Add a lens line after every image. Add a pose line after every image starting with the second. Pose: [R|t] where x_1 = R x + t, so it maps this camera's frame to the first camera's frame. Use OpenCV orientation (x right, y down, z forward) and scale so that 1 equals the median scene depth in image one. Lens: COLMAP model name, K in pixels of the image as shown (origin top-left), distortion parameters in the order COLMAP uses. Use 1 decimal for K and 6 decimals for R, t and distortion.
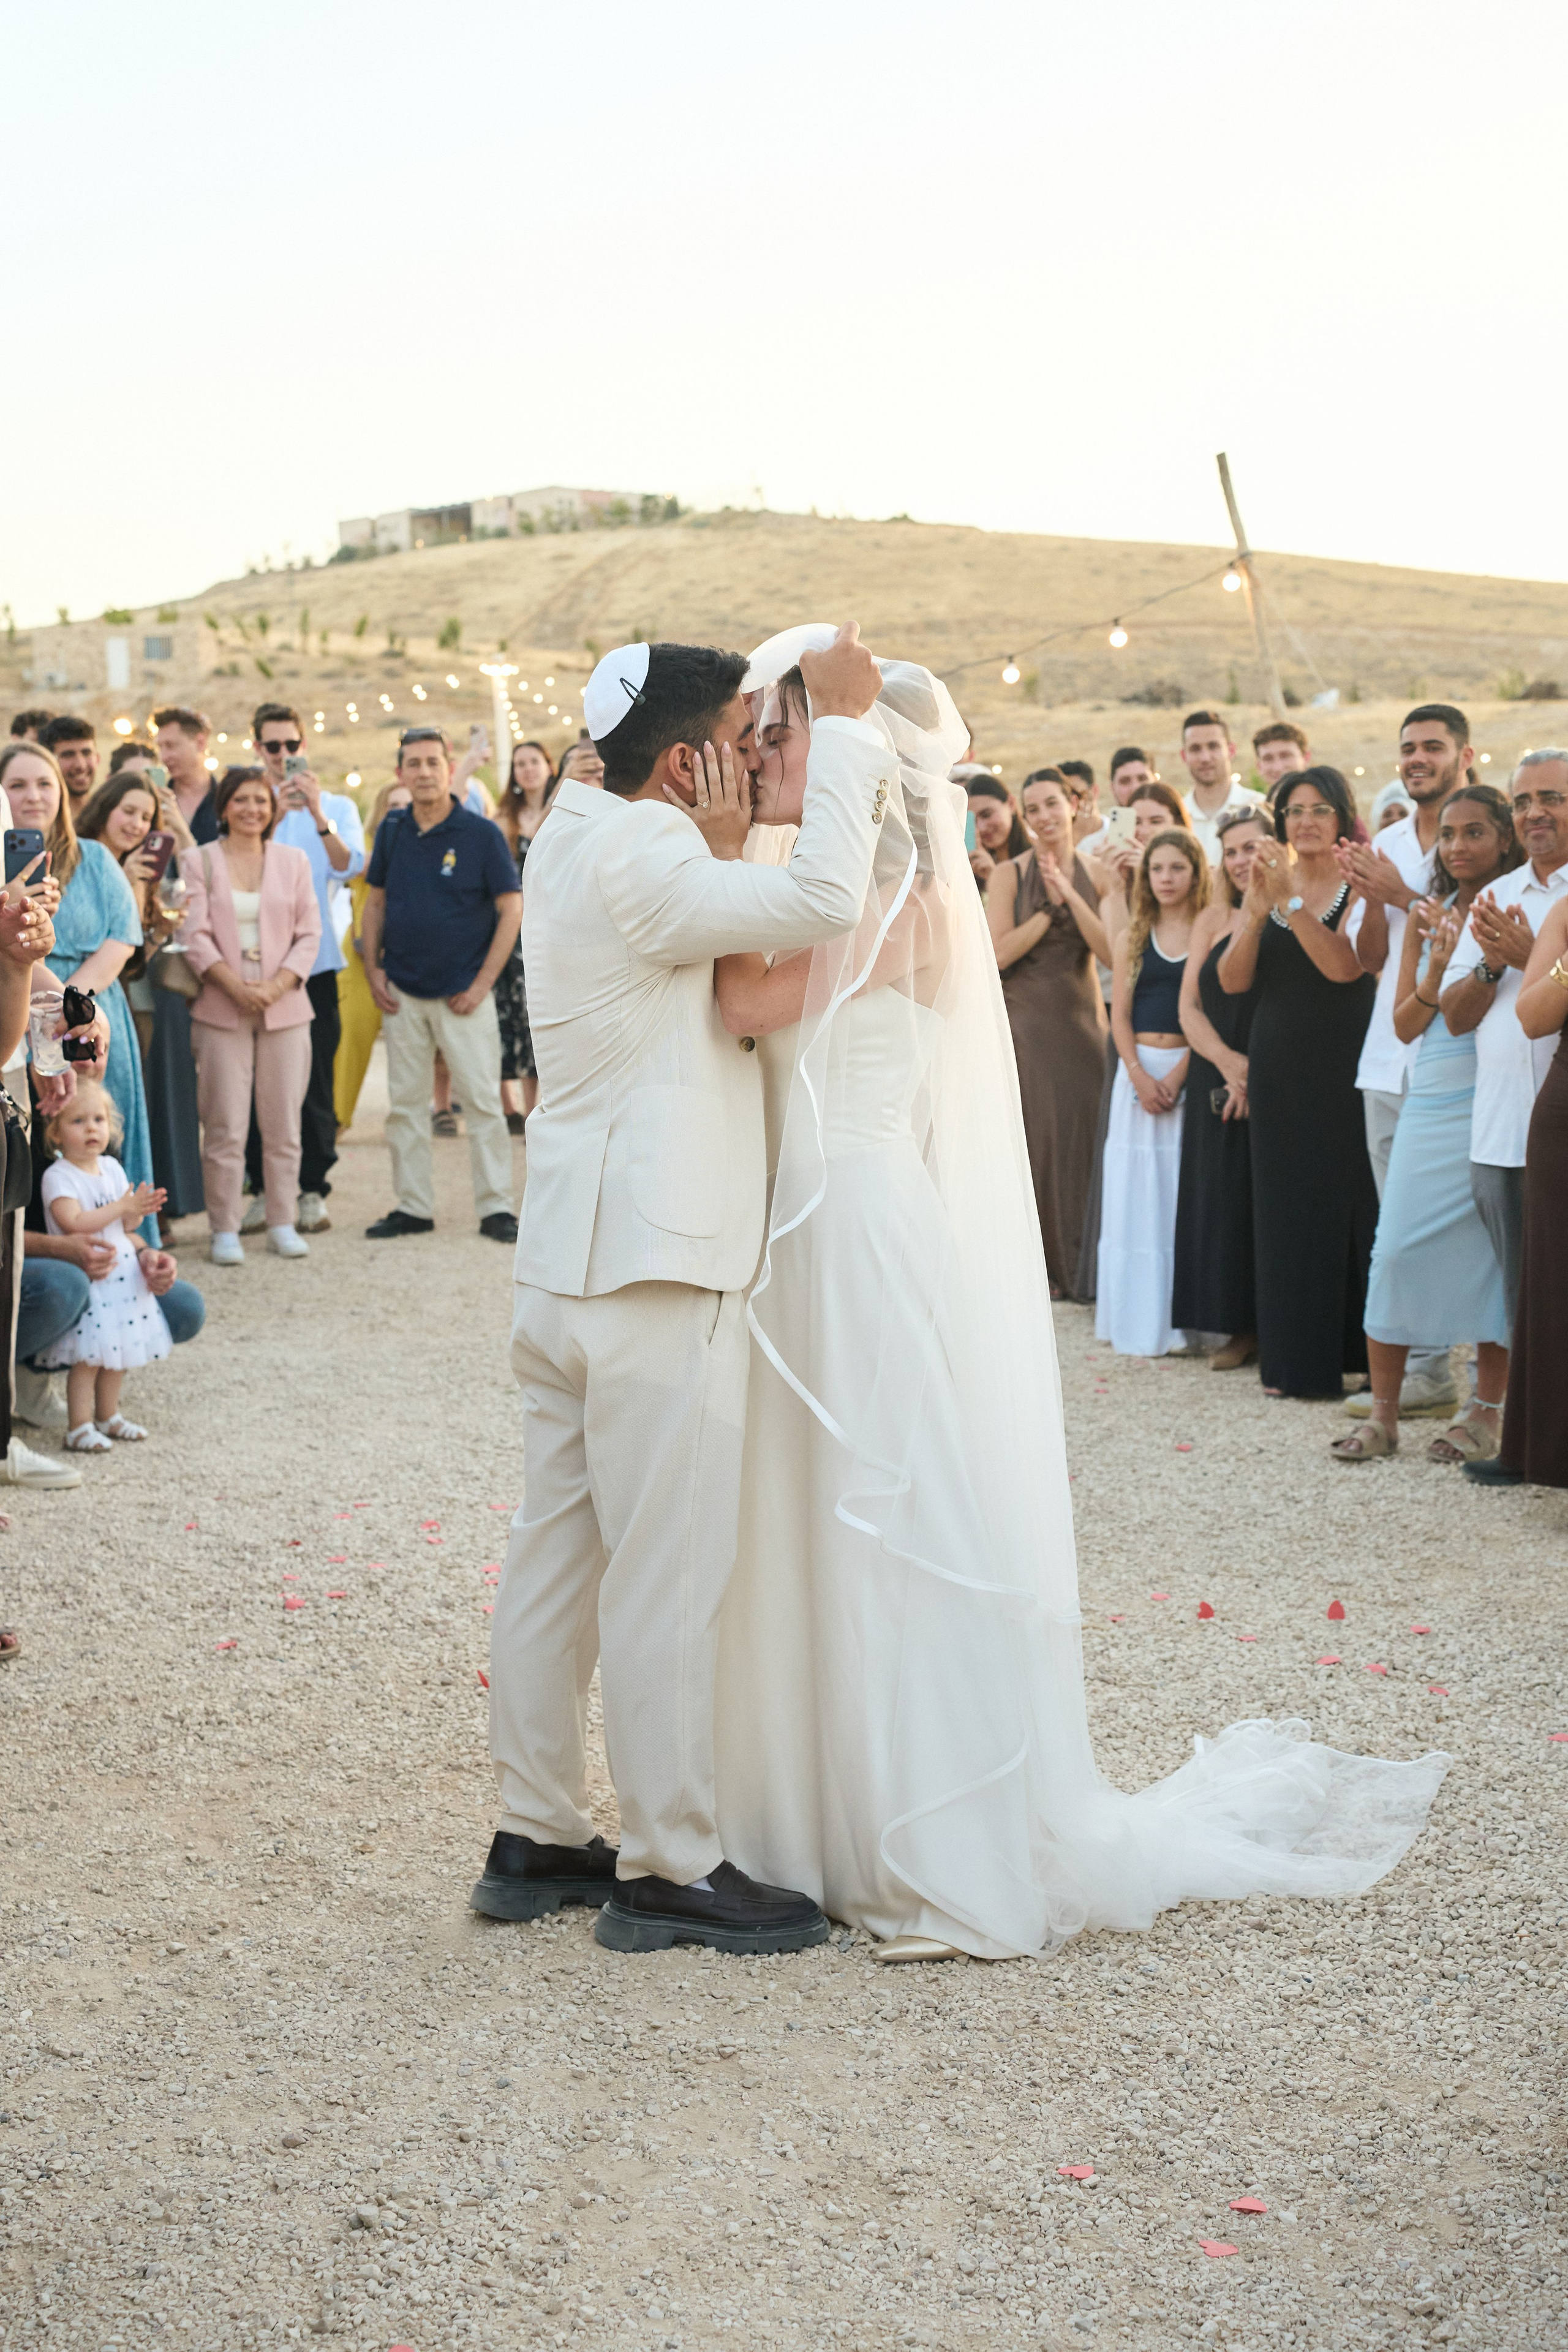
lens RADIAL K [[2986.5, 0, 827.2], [0, 2986.5, 1285.1], [0, 0, 1]] dist [0.123231, 0.000000]
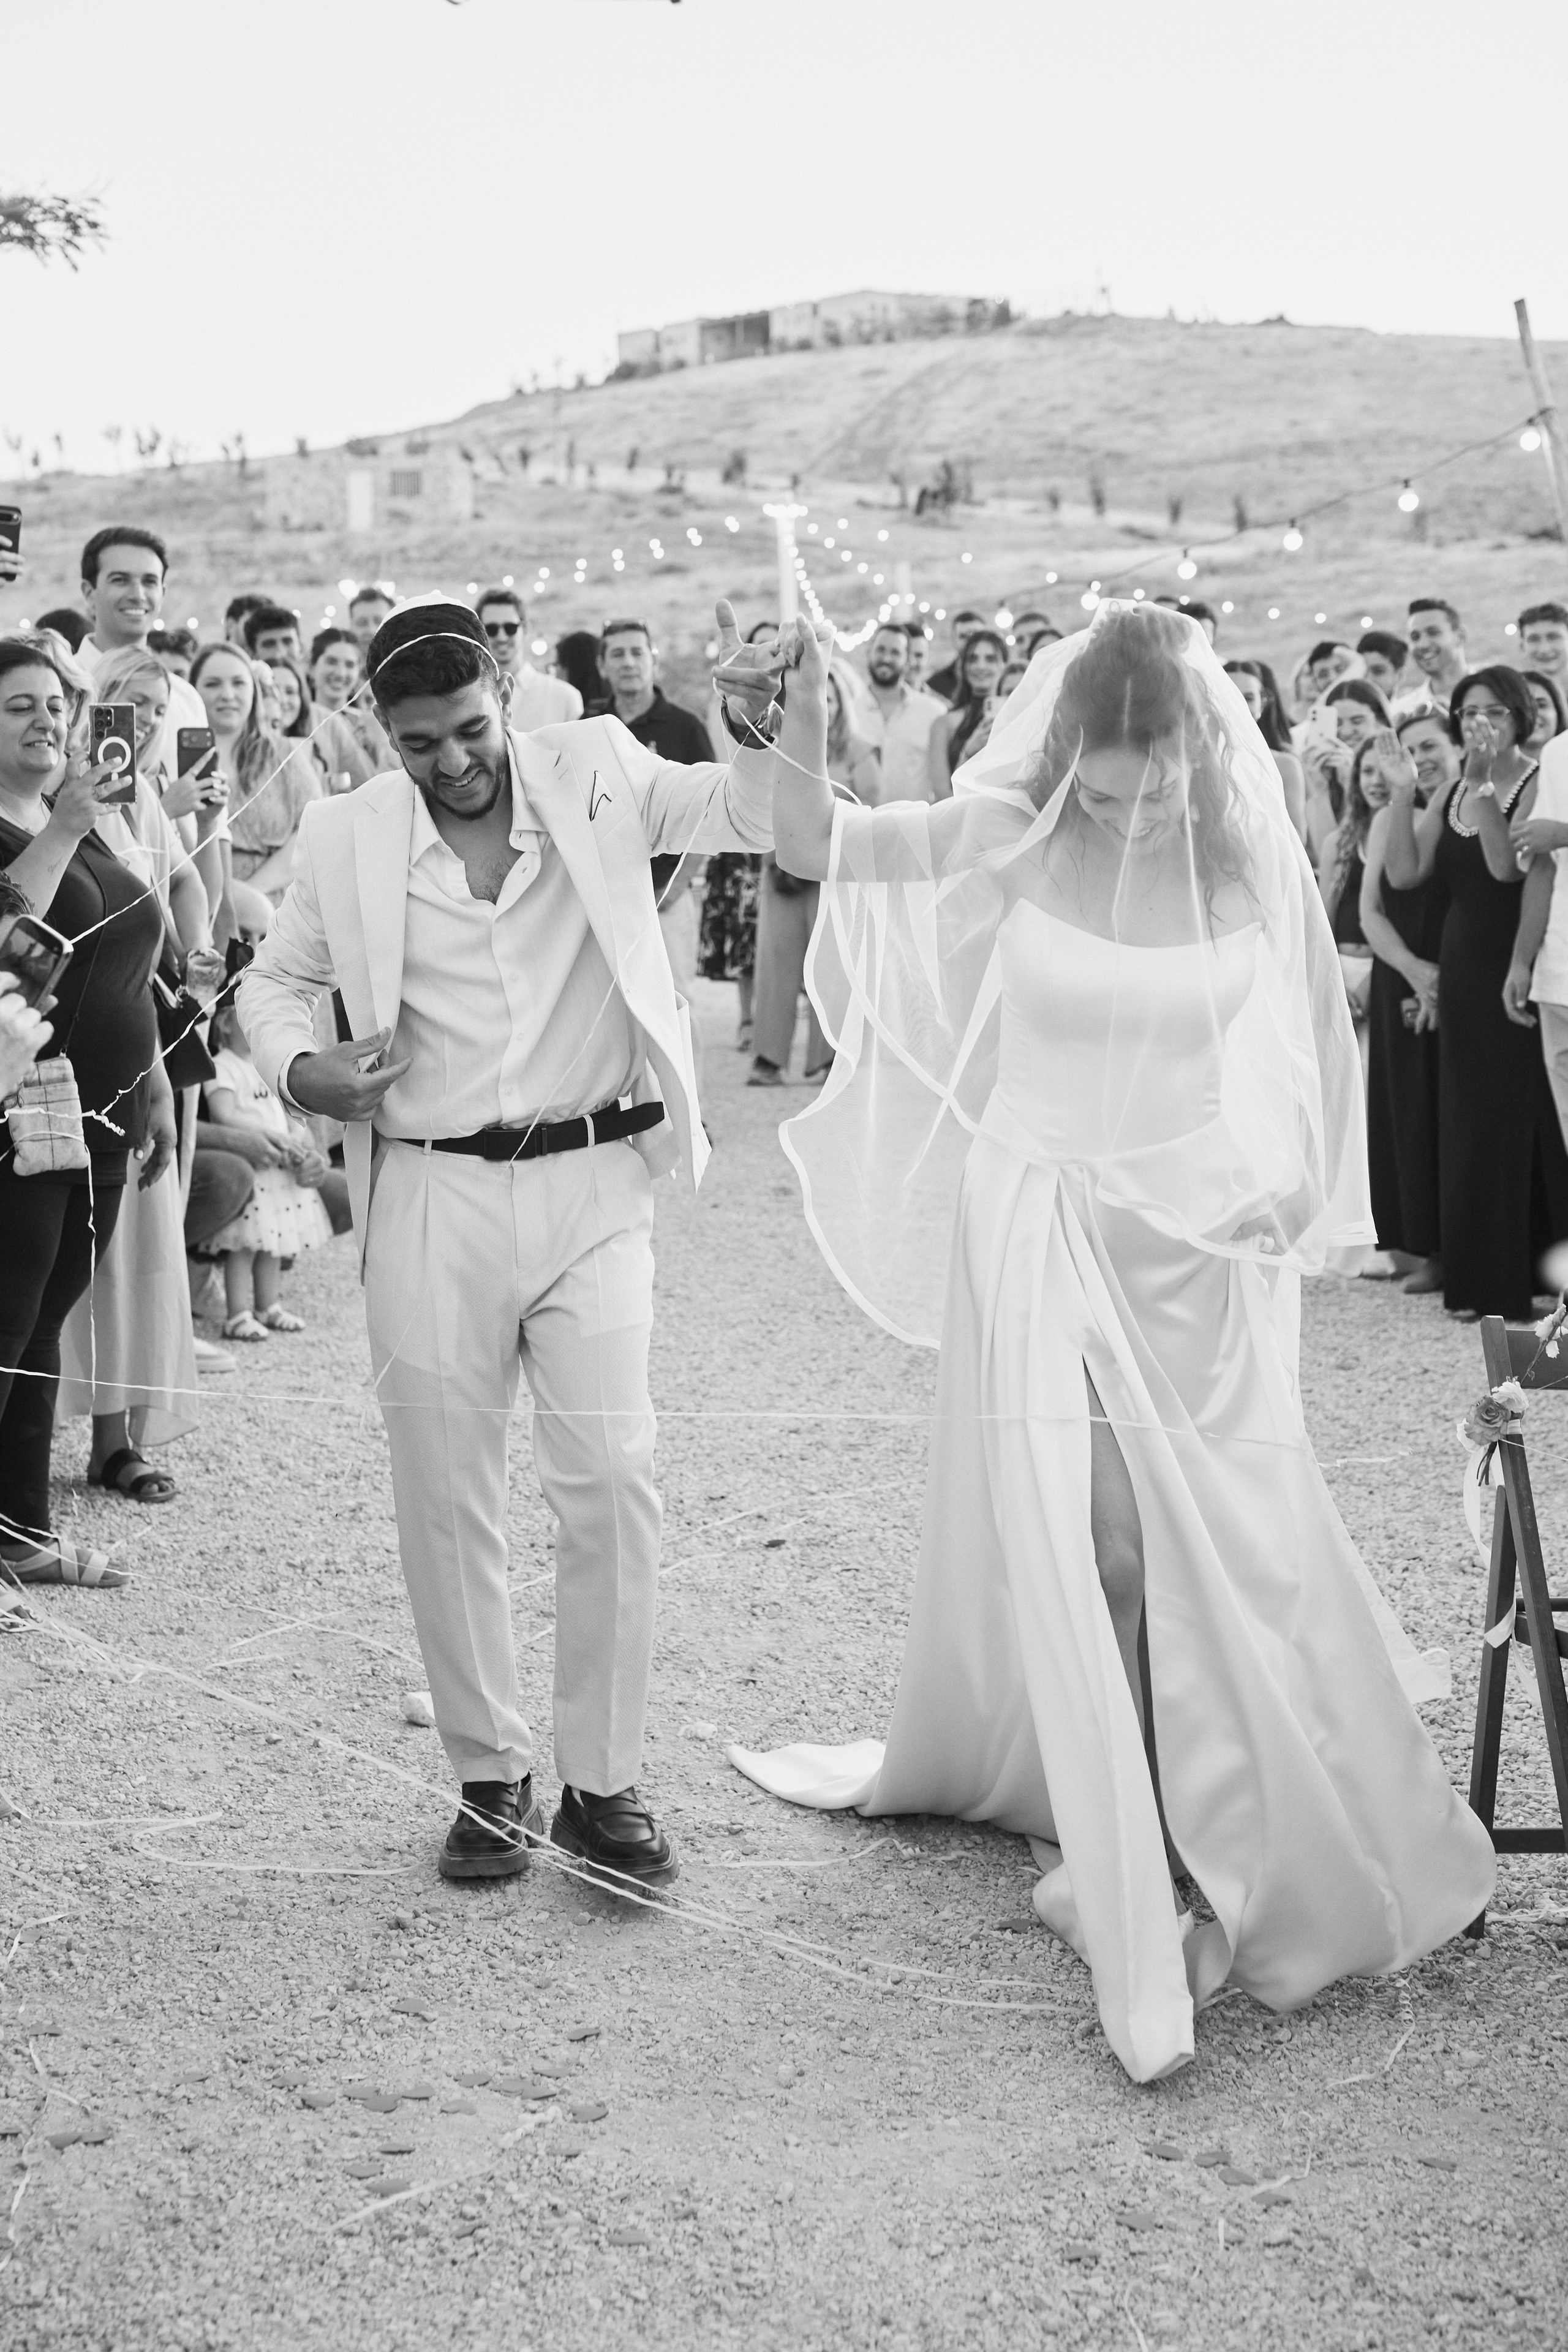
lens RADIAL K [[3575.4, 0, 783.1], [0, 3575.4, 1022.1], [0, 0, 1]] dist [0.282594, 0.000000]
pose [[0.993815, 0.012573, -0.110333, 0.056238], [-0.018956, 0.998195, -0.056995, 0.011408], [0.109418, 0.058734, 0.992259, -0.161880]]
